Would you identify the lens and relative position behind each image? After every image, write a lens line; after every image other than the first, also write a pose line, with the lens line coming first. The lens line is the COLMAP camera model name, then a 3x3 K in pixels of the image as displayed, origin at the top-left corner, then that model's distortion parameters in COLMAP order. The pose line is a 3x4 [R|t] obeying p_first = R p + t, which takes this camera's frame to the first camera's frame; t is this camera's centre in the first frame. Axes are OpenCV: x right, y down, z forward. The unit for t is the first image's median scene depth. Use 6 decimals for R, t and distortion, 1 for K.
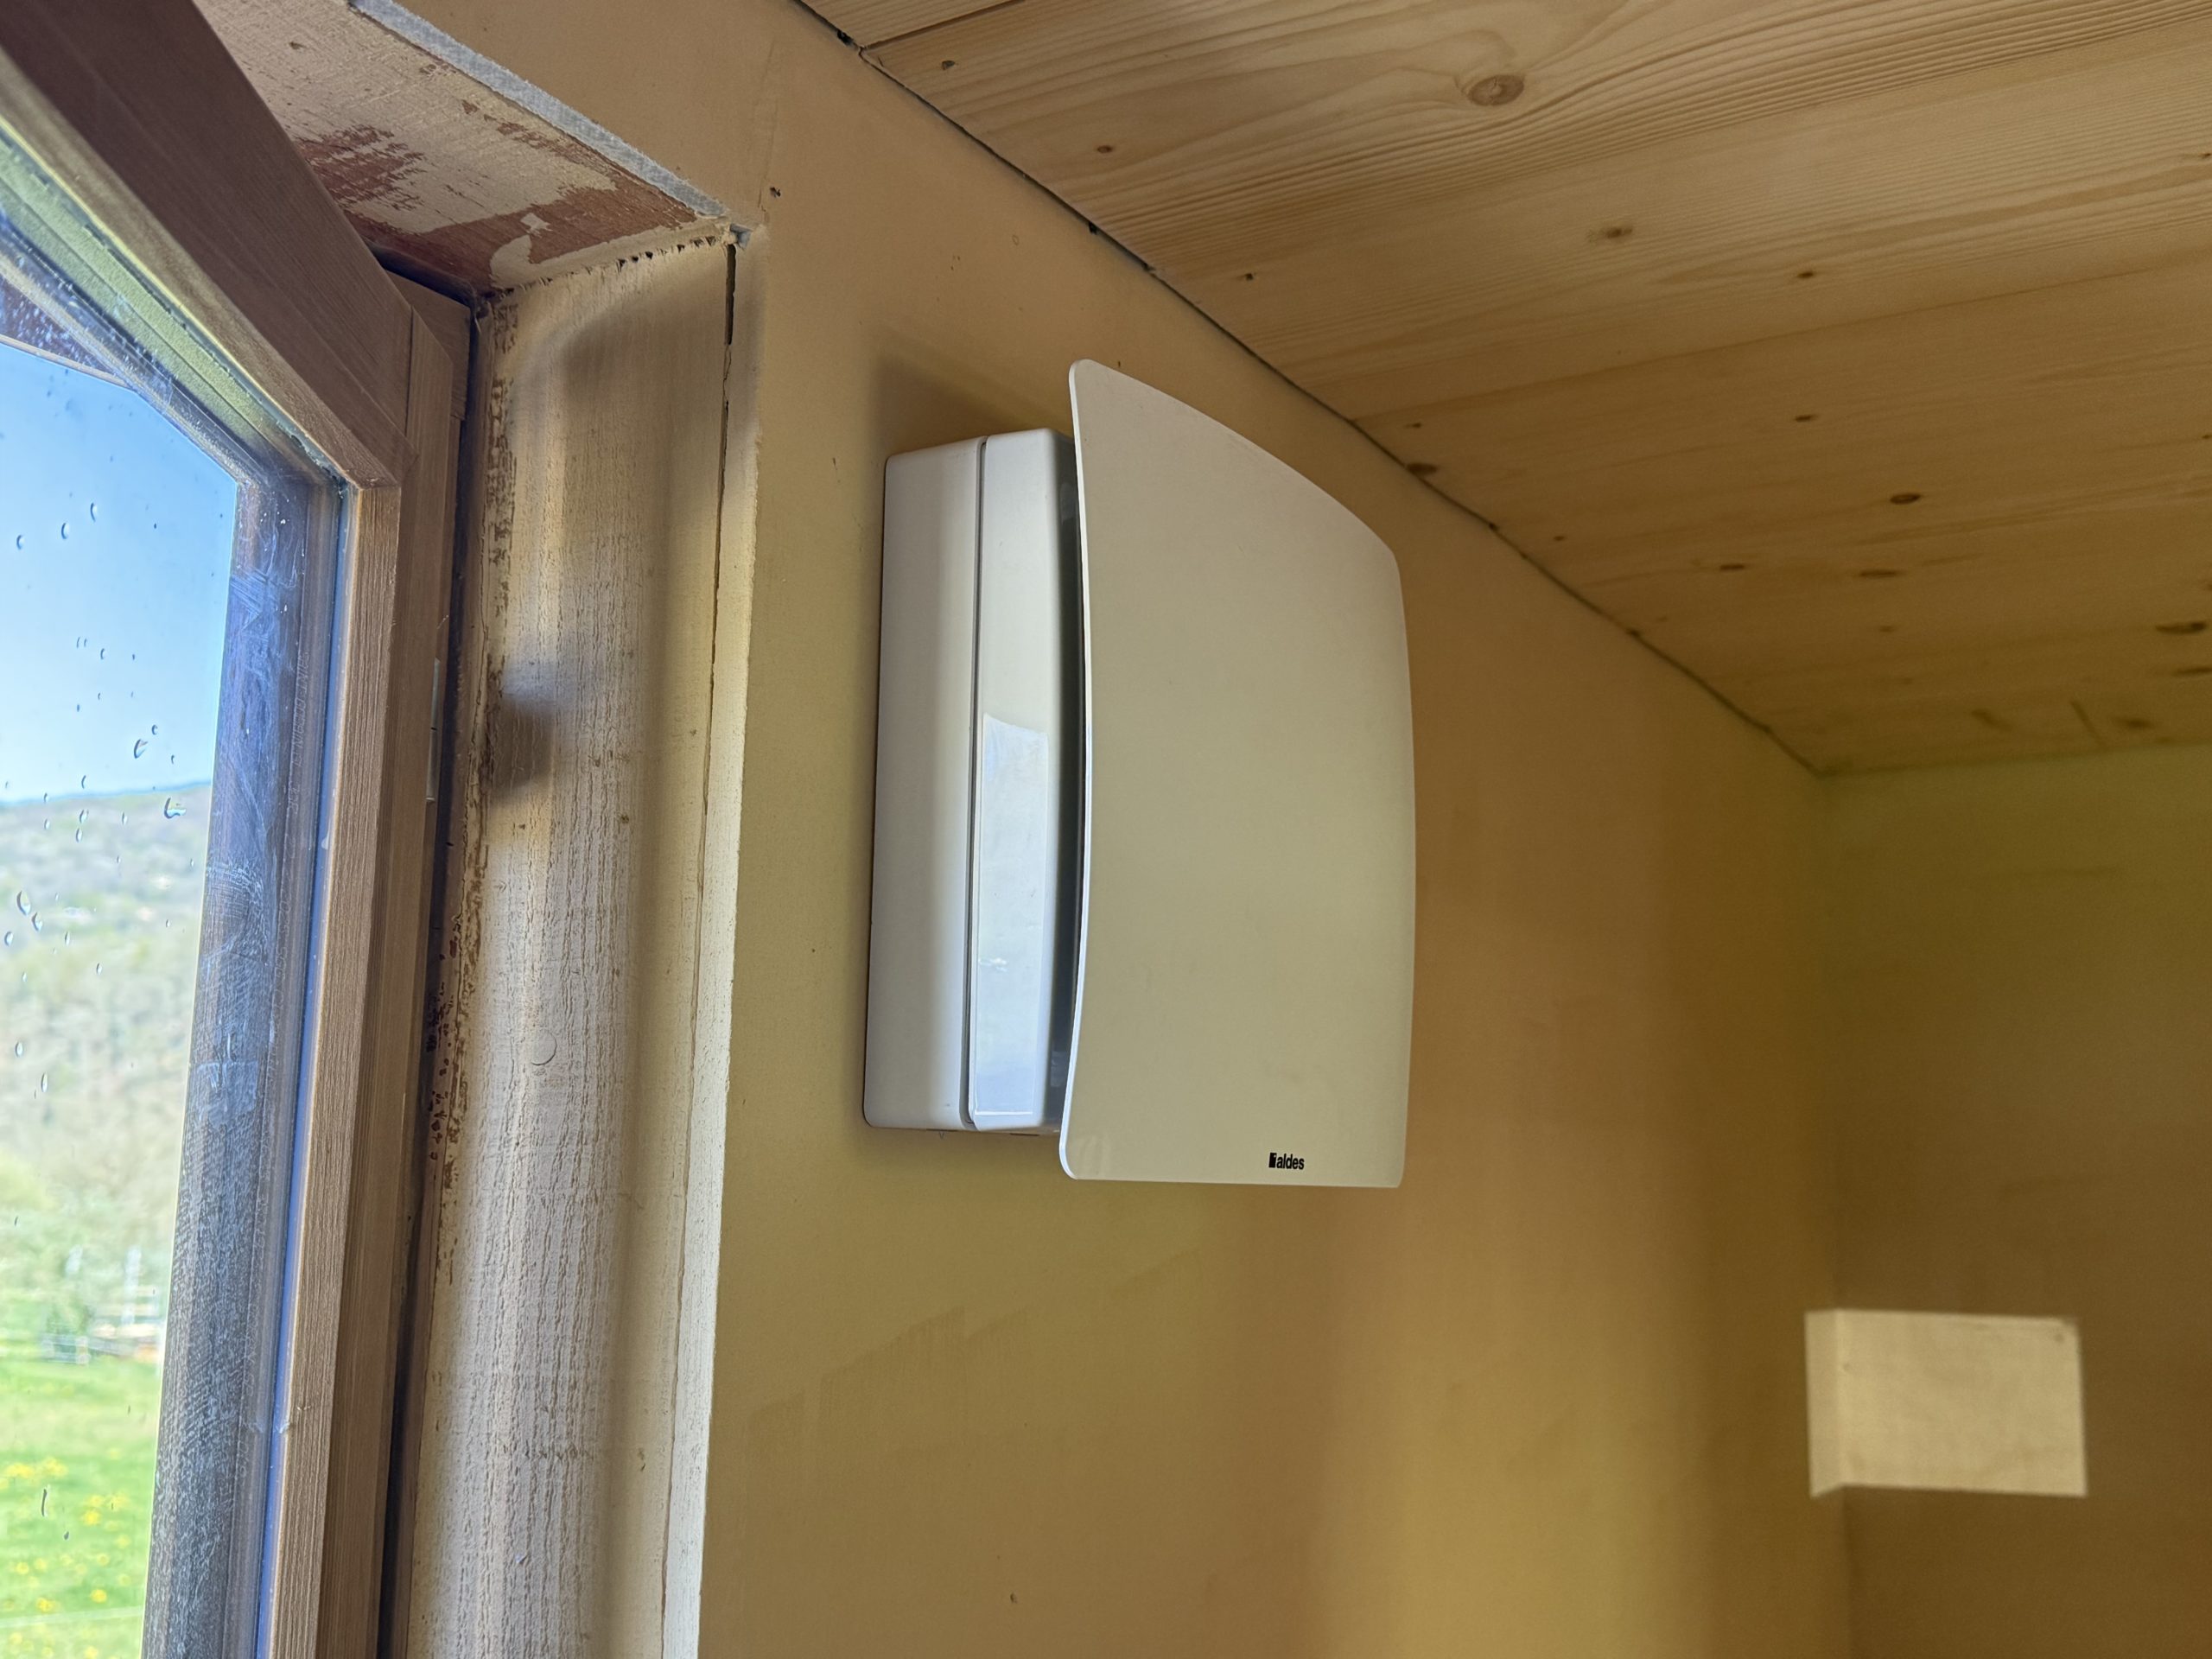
lens RADIAL K [[2176.4, 0, 1106.0], [0, 2176.4, 829.5], [0, 0, 1]] dist [0.179051, -0.396245]
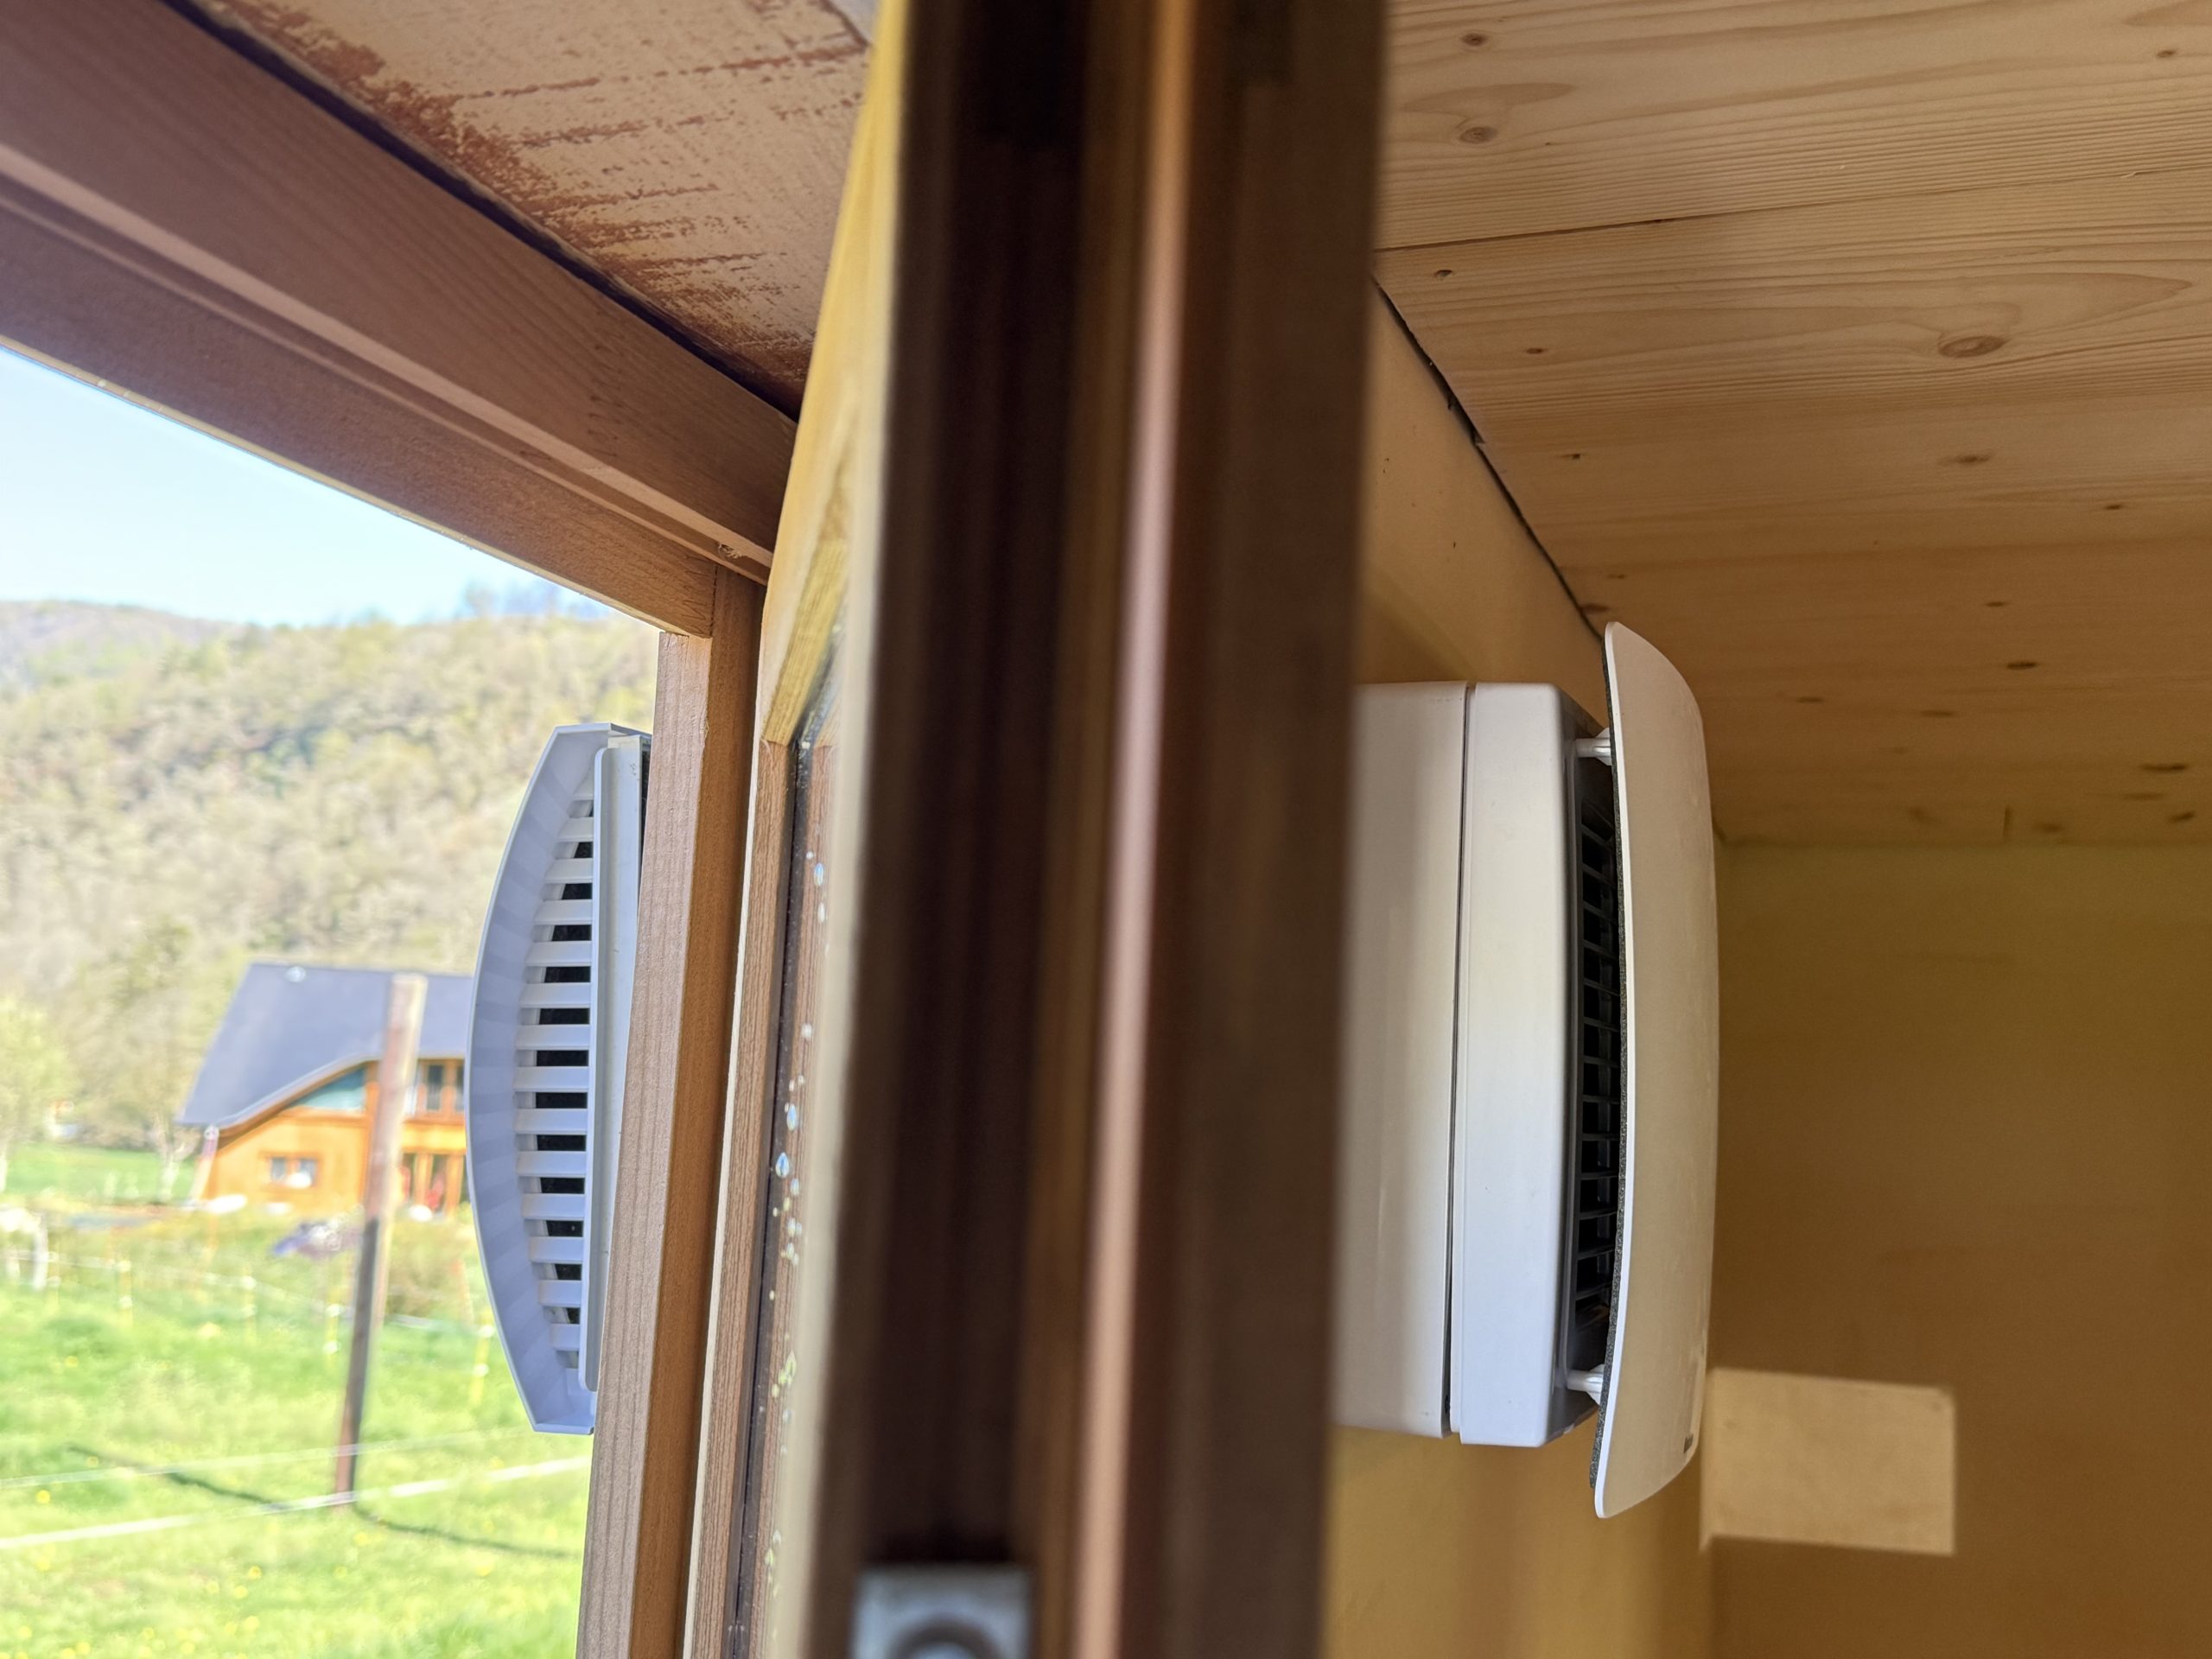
lens RADIAL K [[2176.4, 0, 1106.0], [0, 2176.4, 829.5], [0, 0, 1]] dist [0.179051, -0.396245]
pose [[0.984839, 0.059026, 0.163118, -0.221271], [-0.065989, 0.997112, 0.037603, -0.087065], [-0.160428, -0.047797, 0.985890, 0.060976]]
